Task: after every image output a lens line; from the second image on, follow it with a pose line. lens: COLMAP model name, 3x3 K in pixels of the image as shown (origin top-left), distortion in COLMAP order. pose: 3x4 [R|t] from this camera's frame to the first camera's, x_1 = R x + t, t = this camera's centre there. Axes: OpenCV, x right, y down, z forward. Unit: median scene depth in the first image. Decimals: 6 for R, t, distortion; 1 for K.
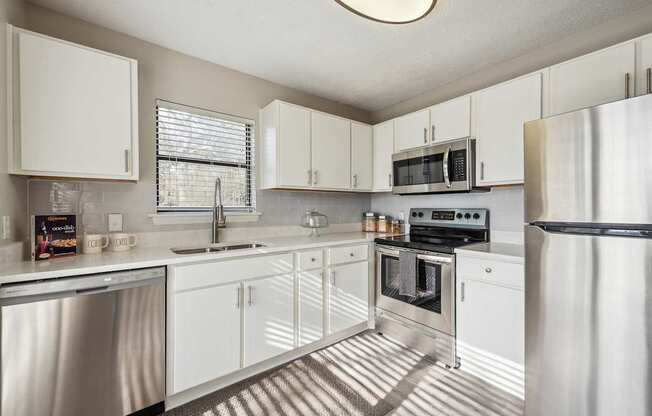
lens RADIAL K [[262.7, 0, 328.1], [0, 262.7, 207.1], [0, 0, 1]] dist [-0.001228, -0.000133]
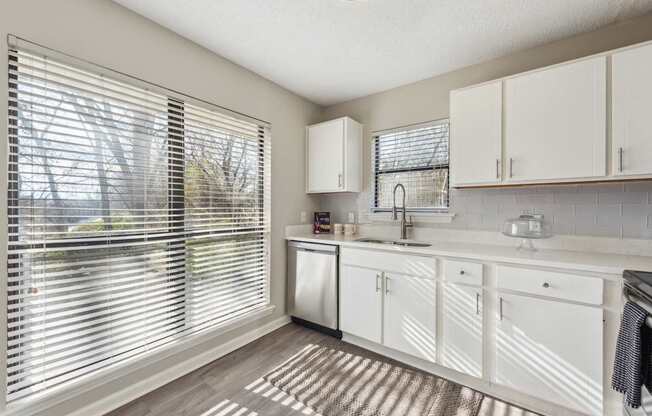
lens RADIAL K [[262.7, 0, 326.3], [0, 262.7, 208.4], [0, 0, 1]] dist [-0.001228, -0.000133]
pose [[0.251352, 0.001627, -0.967894, 0.658940], [-0.001648, 0.999998, 0.001253, -0.000518], [0.967894, 0.001280, 0.251354, 0.397816]]
